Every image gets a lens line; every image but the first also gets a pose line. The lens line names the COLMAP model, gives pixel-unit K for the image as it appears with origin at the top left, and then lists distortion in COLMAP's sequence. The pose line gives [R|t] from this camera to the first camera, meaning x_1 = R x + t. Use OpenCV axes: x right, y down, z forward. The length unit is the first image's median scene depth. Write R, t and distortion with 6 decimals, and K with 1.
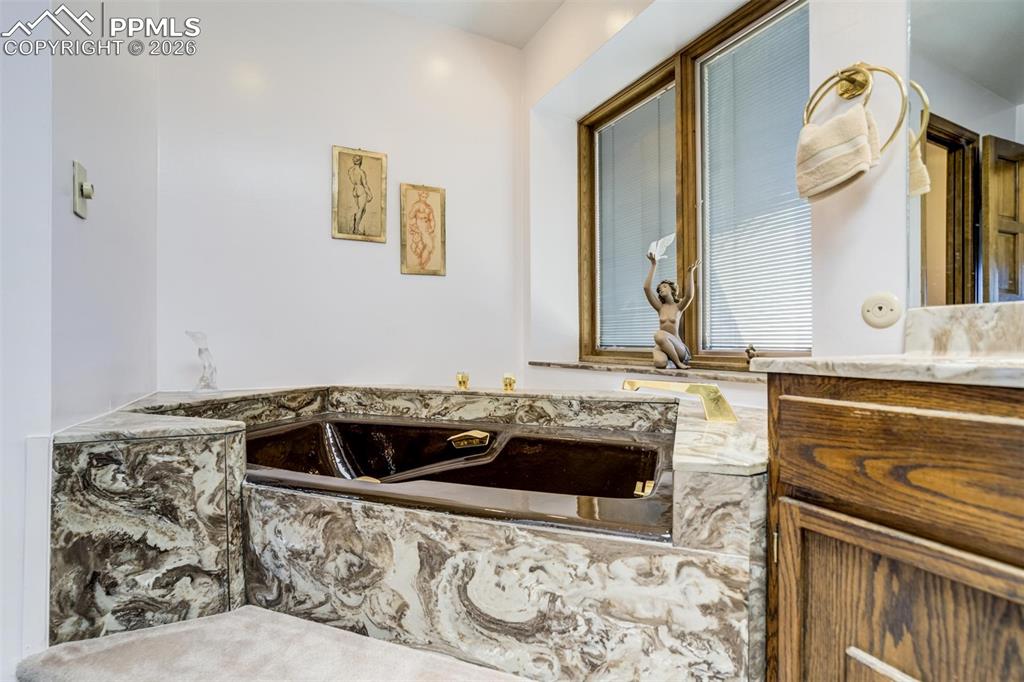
lens RADIAL K [[477.2, 0, 508.3], [0, 477.2, 342.5], [0, 0, 1]] dist [-0.052998, 0.022956]
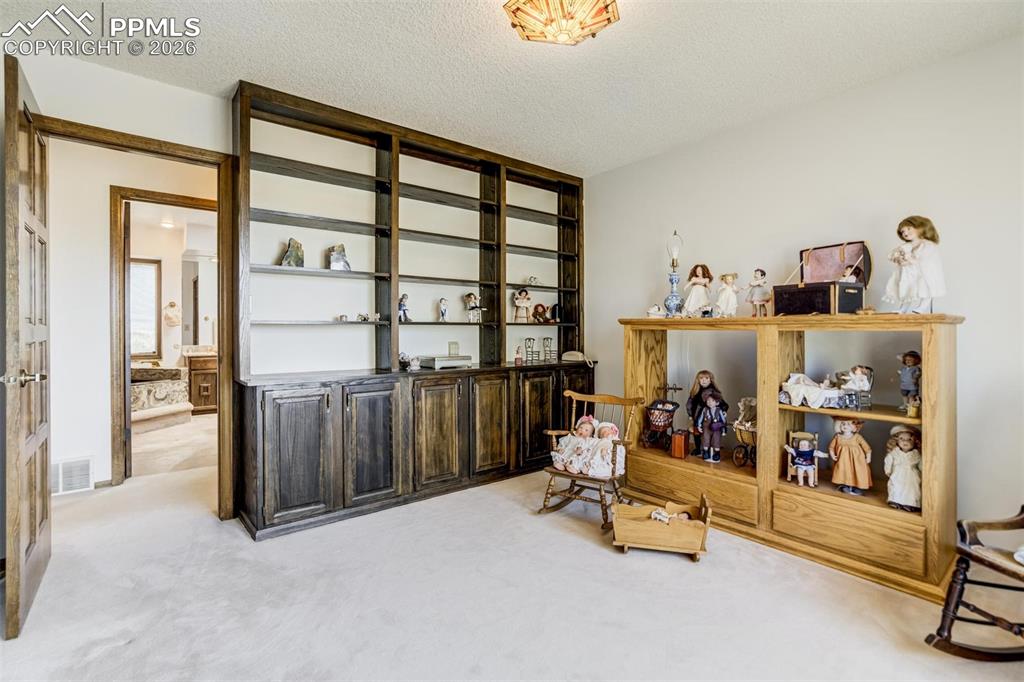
lens RADIAL K [[472.4, 0, 514.5], [0, 472.4, 334.3], [0, 0, 1]] dist [-0.032019, 0.000581]
pose [[-0.217680, -0.010234, 0.975967, -6.173173], [0.003299, 0.999932, 0.011221, -0.281606], [-0.976015, 0.005662, -0.217631, -1.990804]]
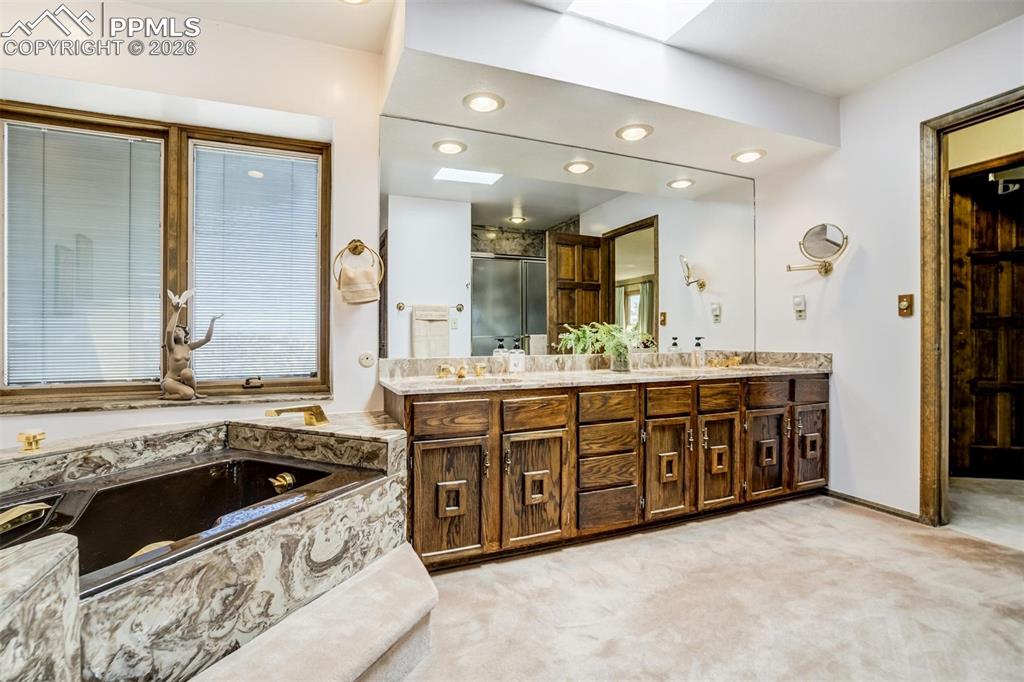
lens RADIAL K [[477.2, 0, 508.3], [0, 477.2, 342.5], [0, 0, 1]] dist [-0.052998, 0.022956]
pose [[0.065960, -0.008240, 0.997788, -1.418680], [0.005206, 0.999955, 0.007914, -0.168889], [-0.997809, 0.004672, 0.066000, 0.211618]]
